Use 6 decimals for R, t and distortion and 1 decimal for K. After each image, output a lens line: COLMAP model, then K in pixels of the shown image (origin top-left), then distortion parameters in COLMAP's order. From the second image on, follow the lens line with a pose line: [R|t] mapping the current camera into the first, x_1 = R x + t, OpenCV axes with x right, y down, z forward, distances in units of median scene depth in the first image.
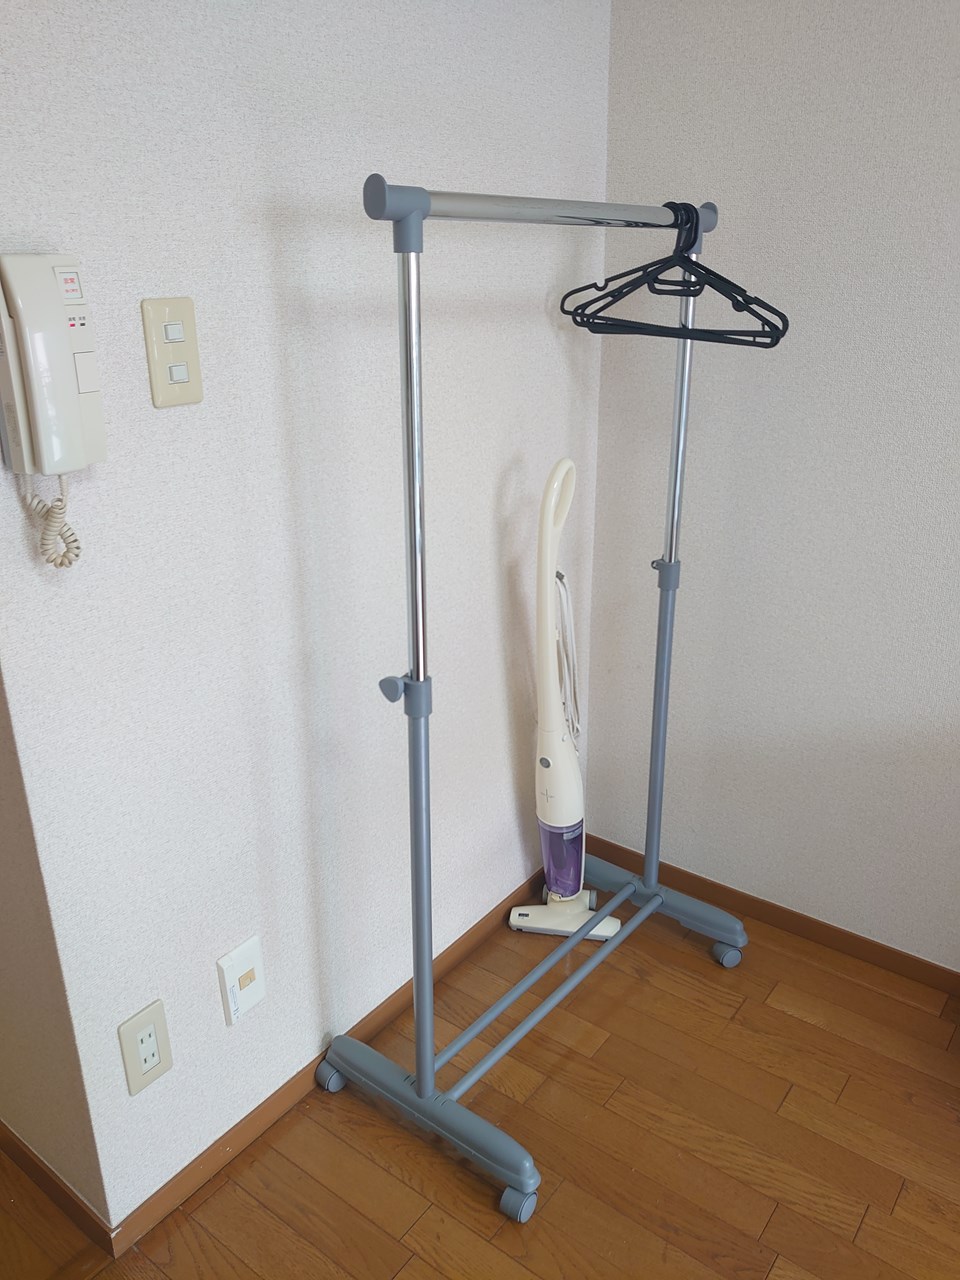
lens RADIAL K [[1009.9, 0, 480.0], [0, 1009.9, 640.0], [0, 0, 1]] dist [-0.024626, -0.001537]
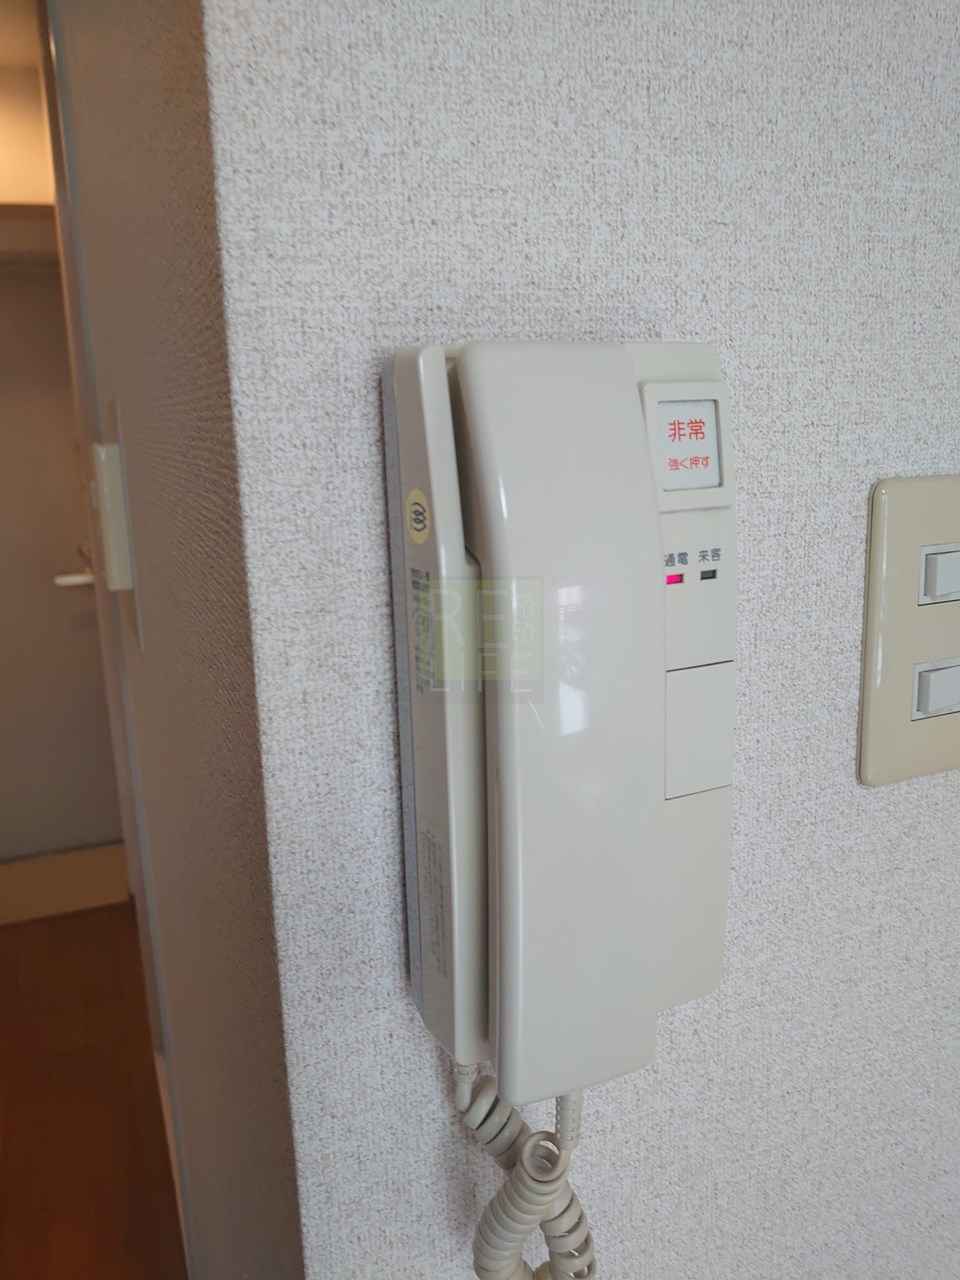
lens RADIAL K [[1009.9, 0, 480.0], [0, 1009.9, 640.0], [0, 0, 1]] dist [-0.024626, -0.001537]
pose [[0.866845, 0.100104, -0.488424, -0.302665], [-0.157806, 0.984359, -0.078325, -0.257273], [0.472944, 0.144972, 0.869084, 0.702842]]
